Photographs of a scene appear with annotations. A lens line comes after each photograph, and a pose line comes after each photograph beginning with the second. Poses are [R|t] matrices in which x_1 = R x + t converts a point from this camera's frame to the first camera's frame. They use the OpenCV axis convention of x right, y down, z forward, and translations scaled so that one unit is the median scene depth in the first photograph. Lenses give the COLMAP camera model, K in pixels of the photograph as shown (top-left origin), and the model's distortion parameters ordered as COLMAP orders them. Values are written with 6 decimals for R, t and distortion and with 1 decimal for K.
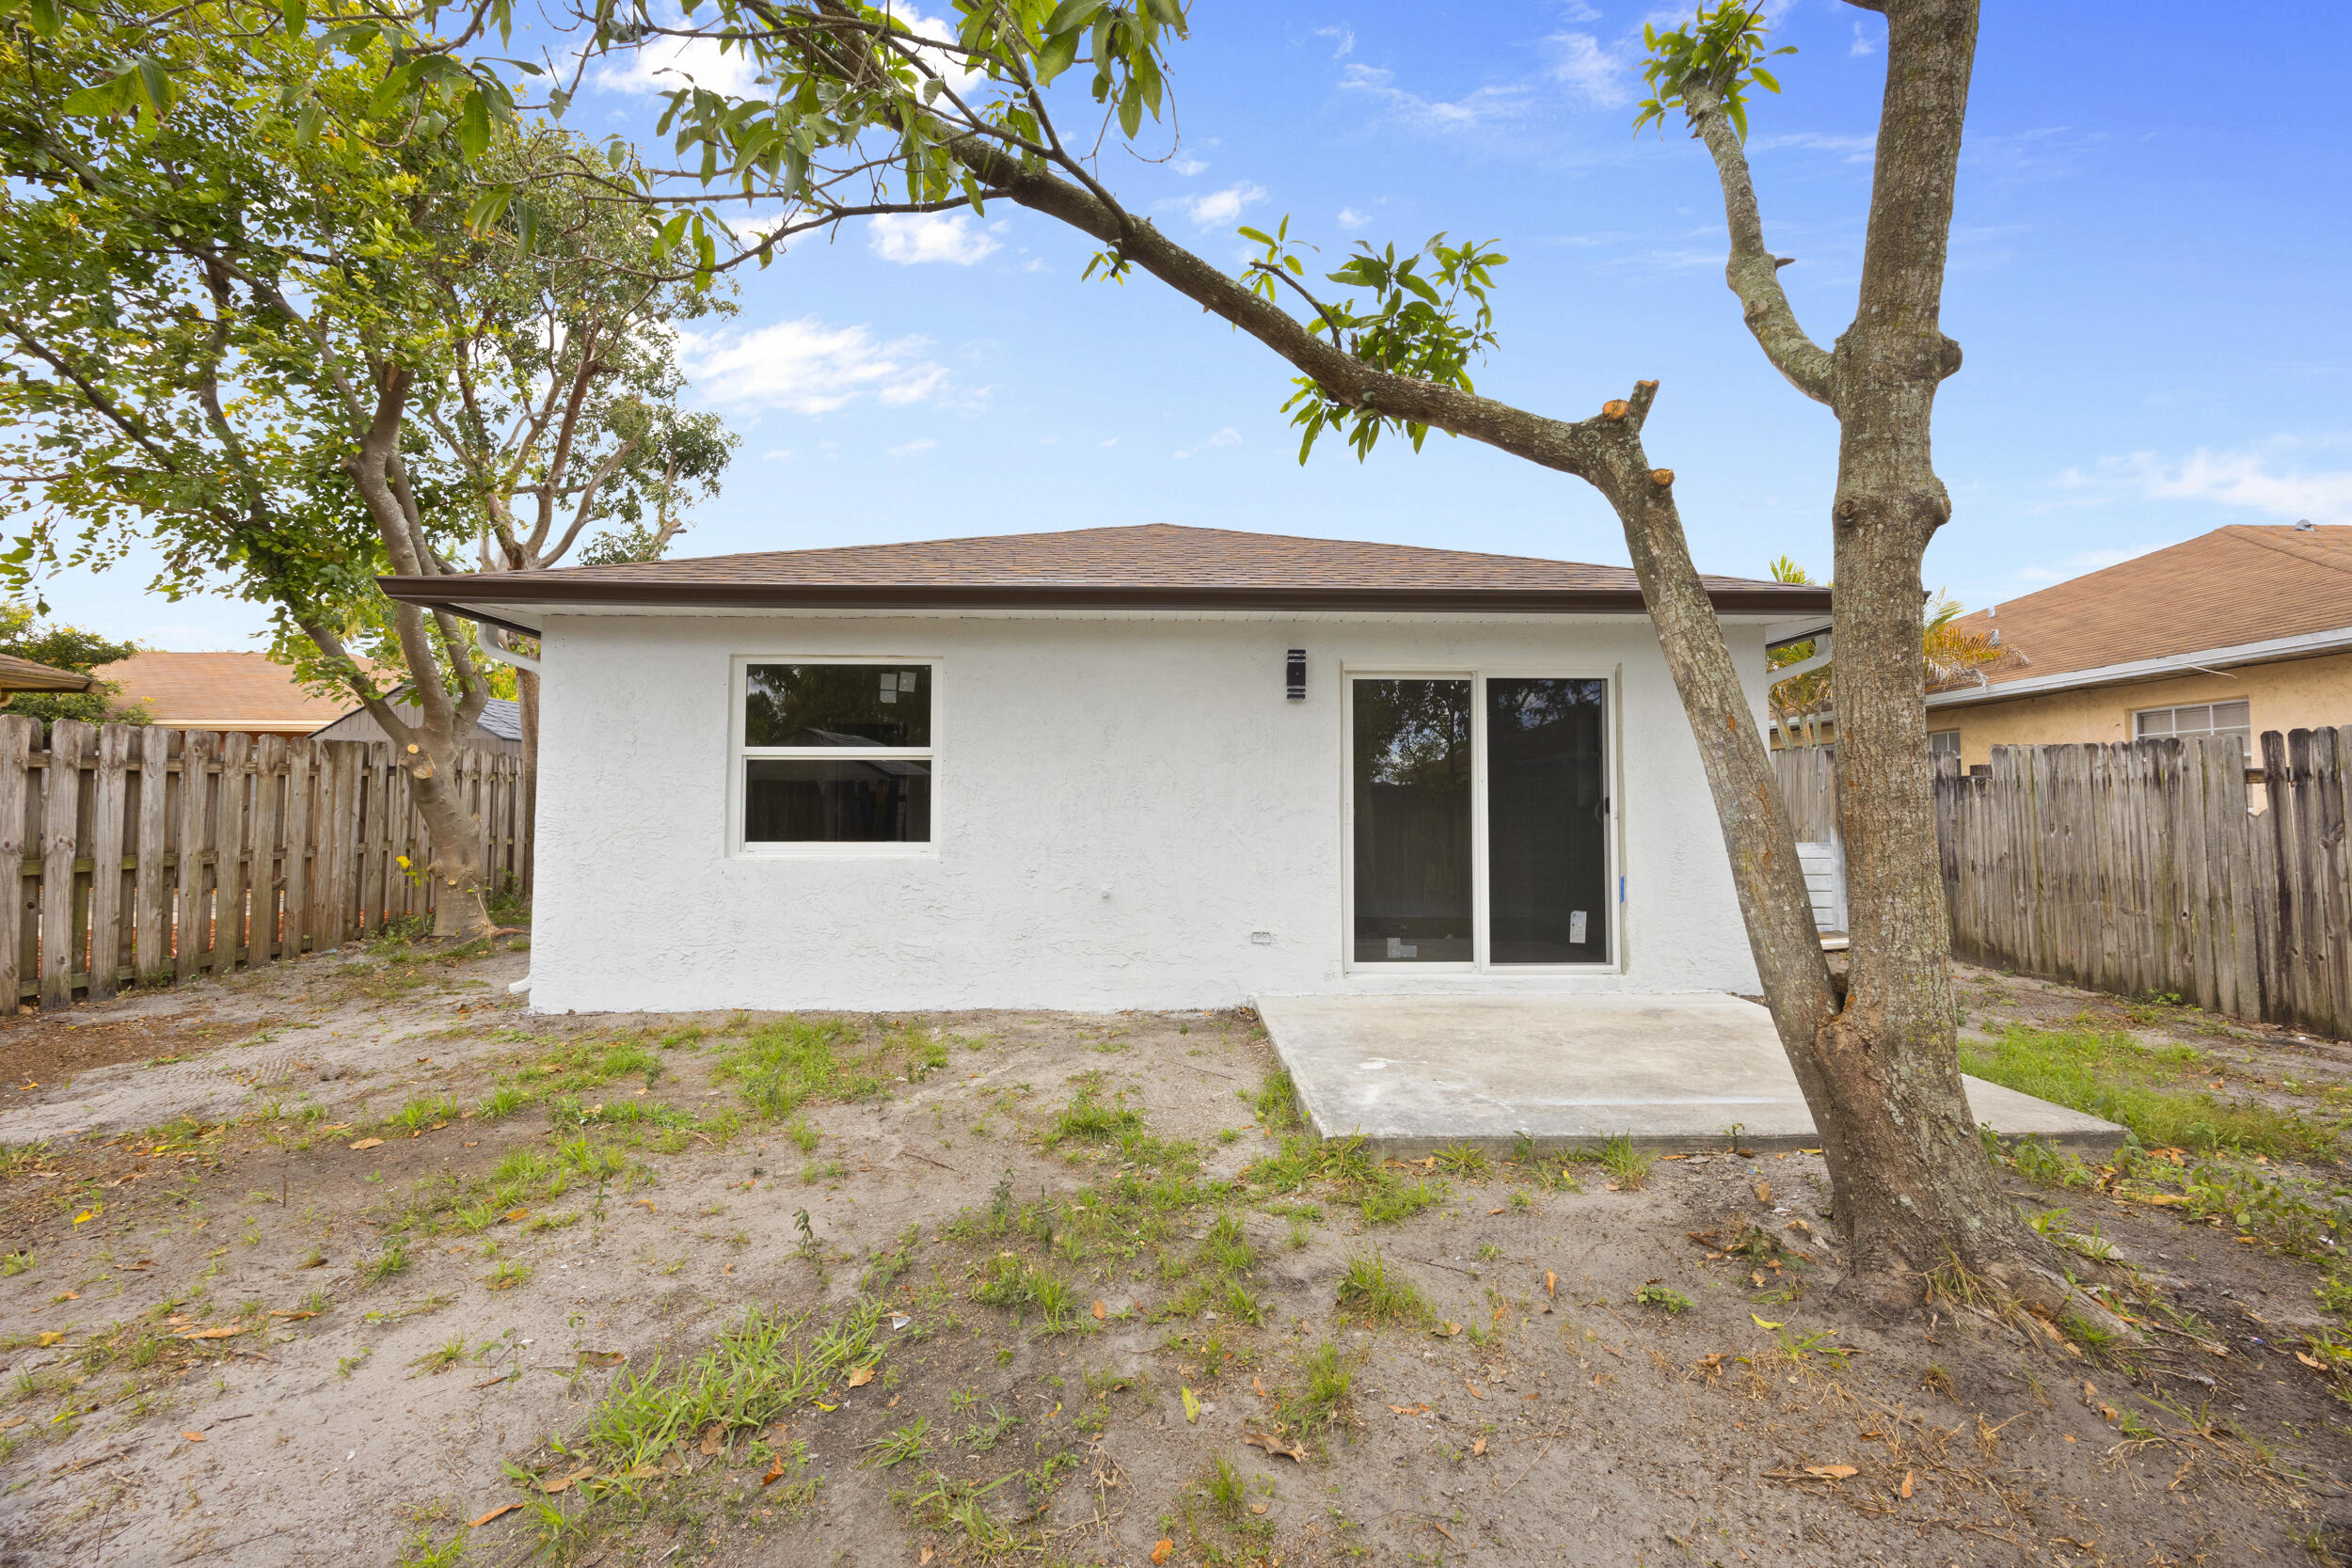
lens RADIAL K [[893.0, 0, 1186.3], [0, 893.0, 780.5], [0, 0, 1]] dist [-0.003143, -0.000098]
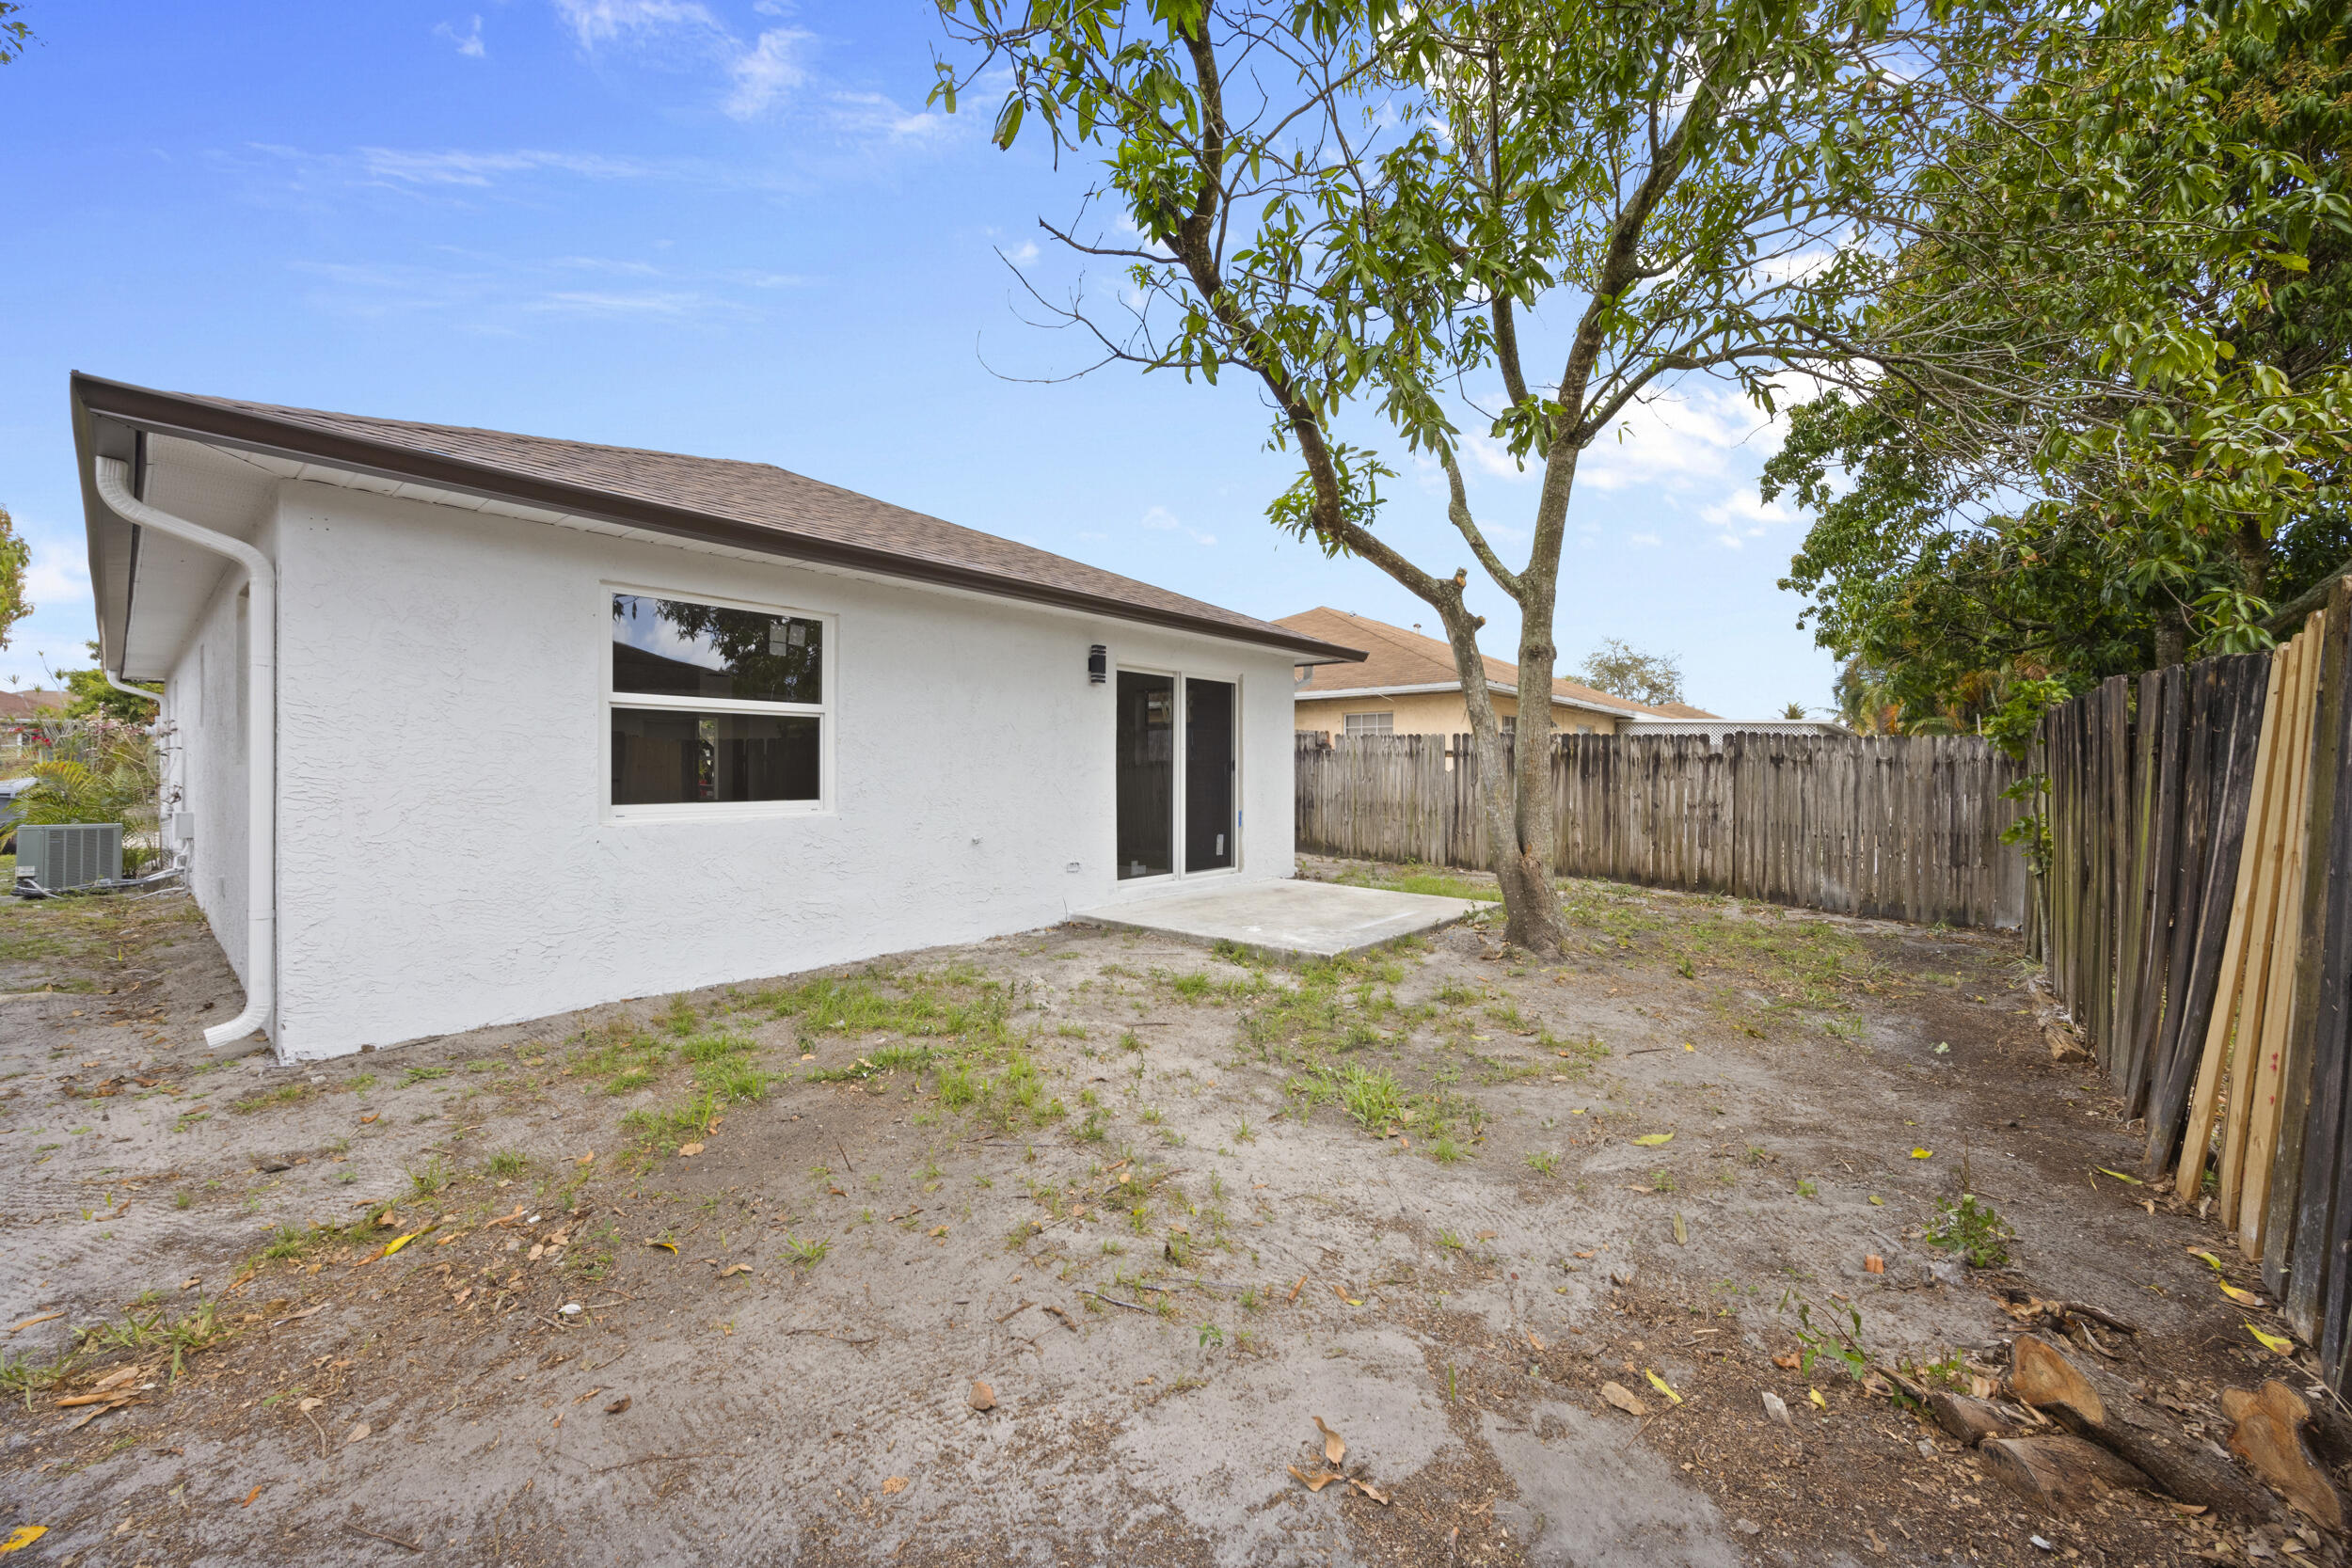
lens RADIAL K [[893.0, 0, 1186.3], [0, 893.0, 780.5], [0, 0, 1]] dist [-0.003143, -0.000098]
pose [[0.659188, -0.008707, 0.751928, -0.764928], [-0.031591, 0.998730, 0.039260, -0.004685], [-0.751314, -0.049634, 0.658075, 0.038765]]
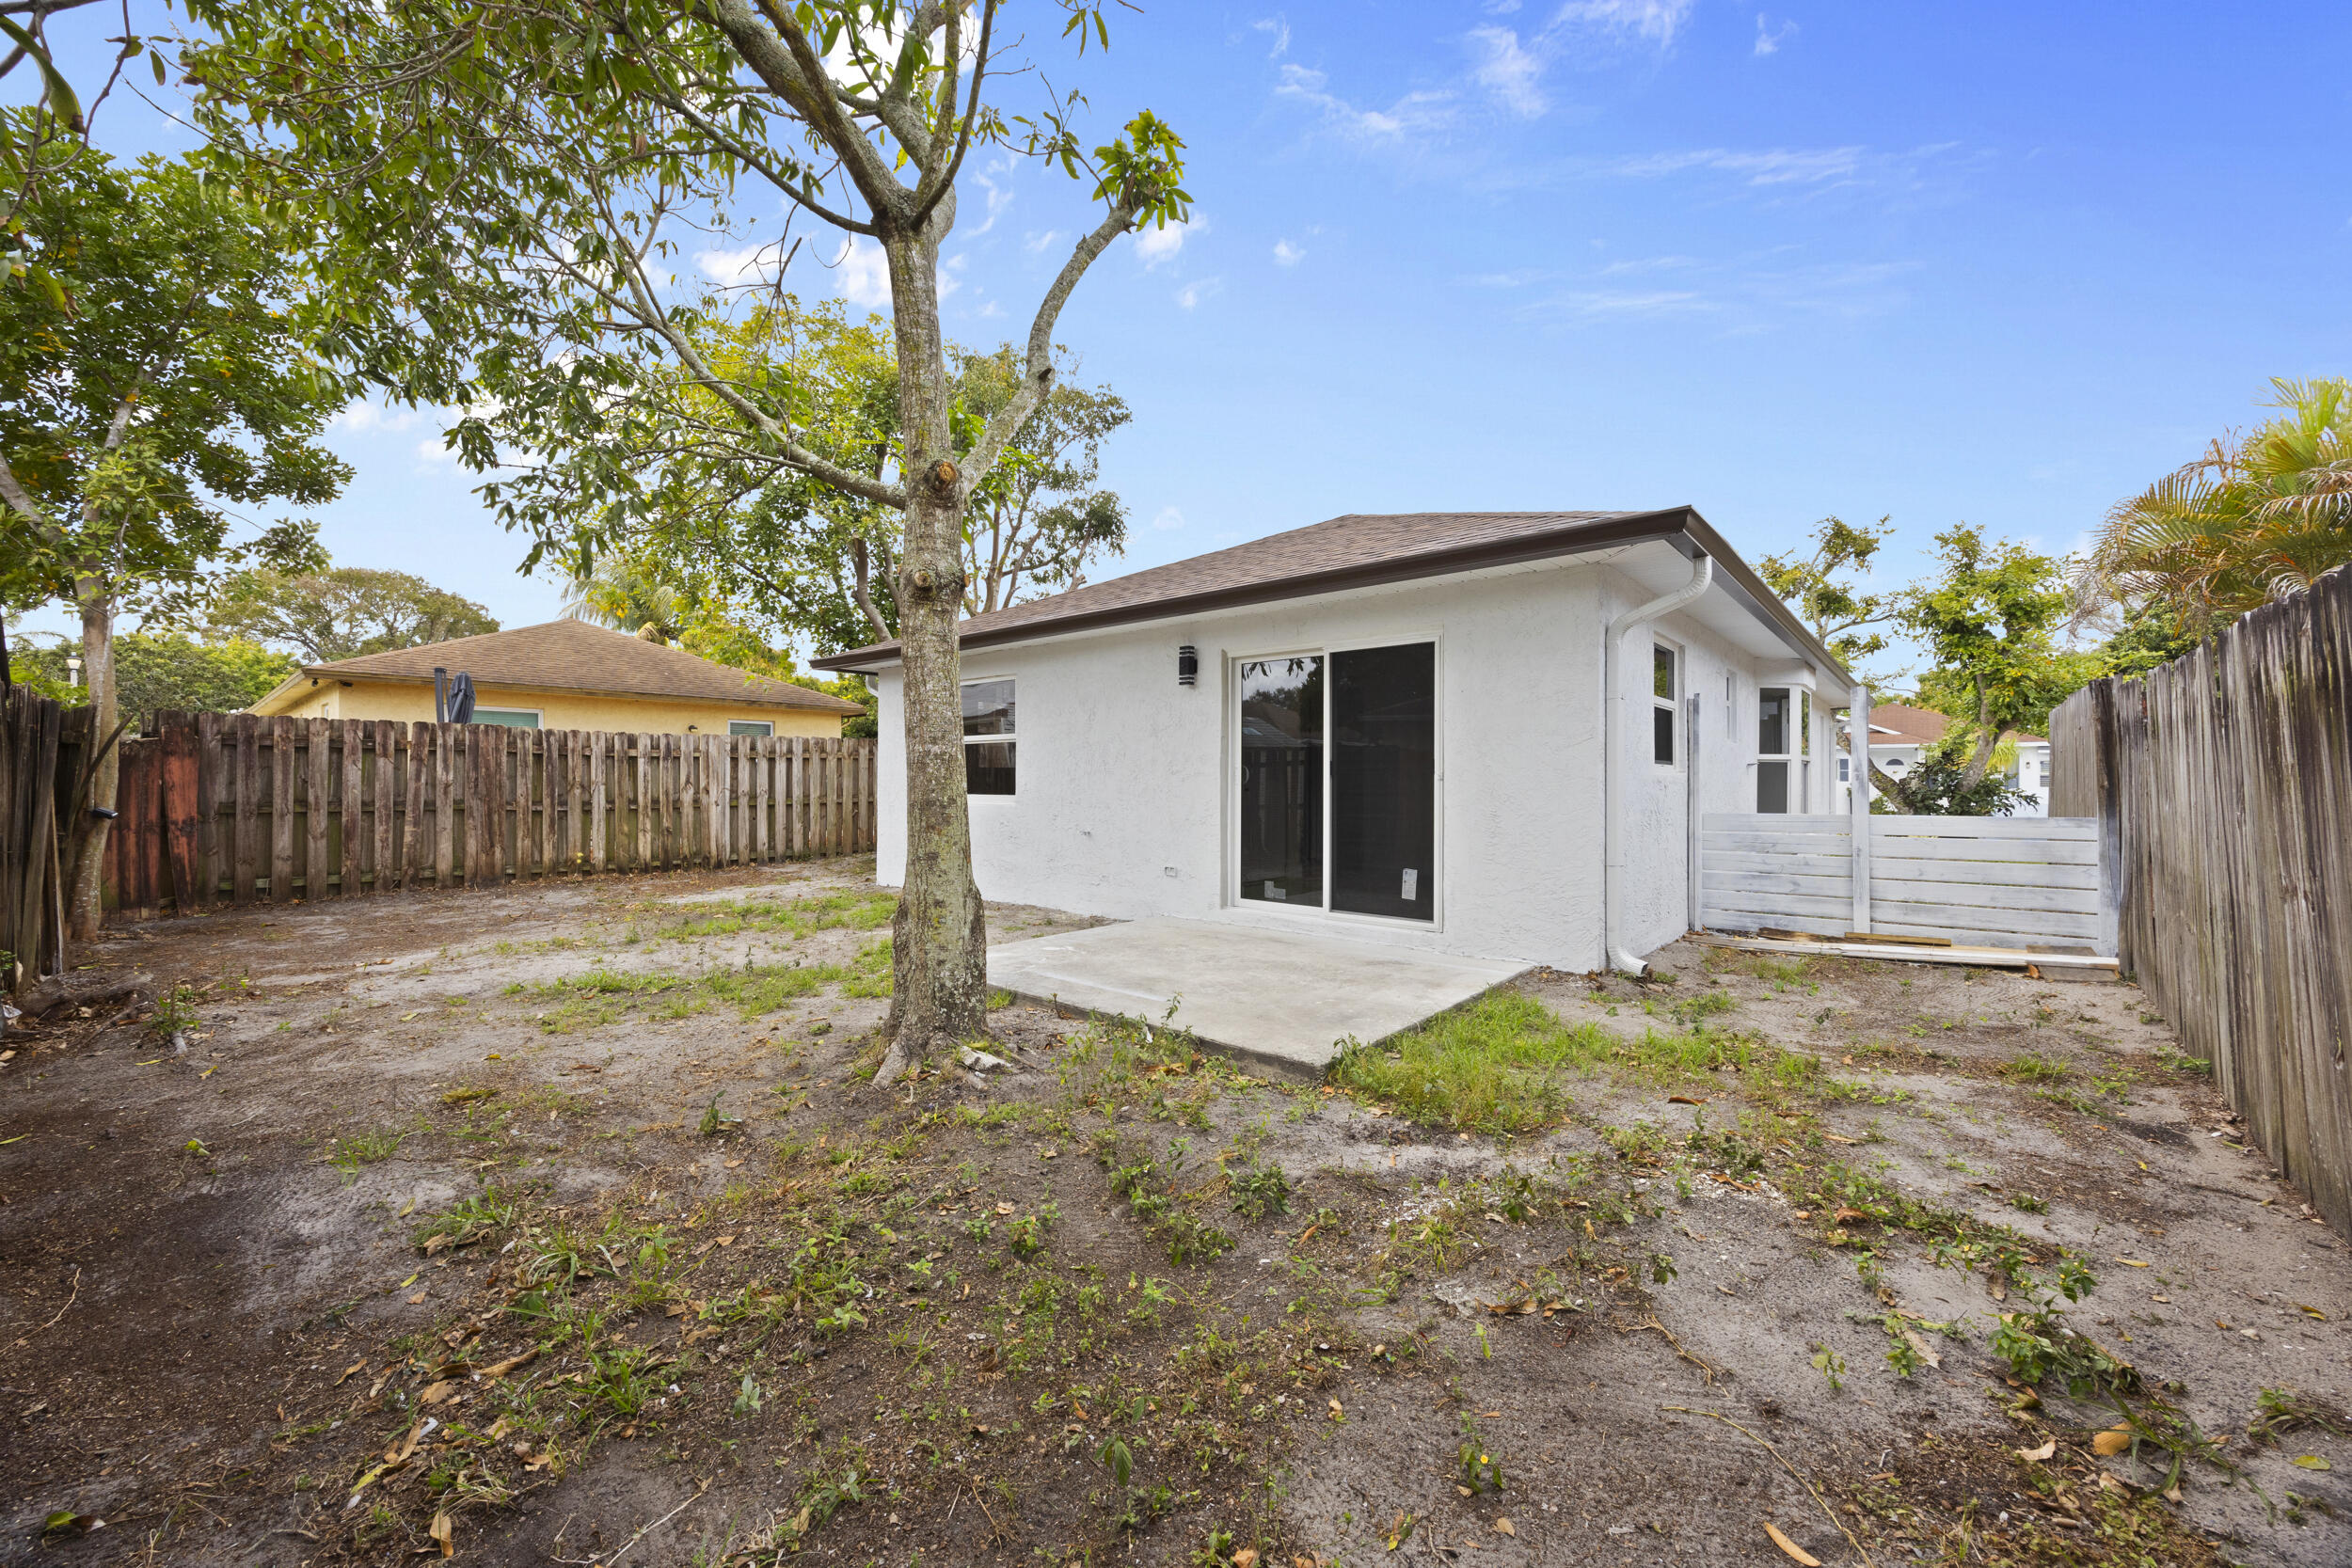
lens RADIAL K [[893.0, 0, 1186.3], [0, 893.0, 780.5], [0, 0, 1]] dist [-0.003143, -0.000098]
pose [[0.737819, -0.000100, -0.674999, 0.964290], [0.024360, 0.999352, 0.026480, 0.009435], [0.674559, -0.035980, 0.737344, 0.063501]]
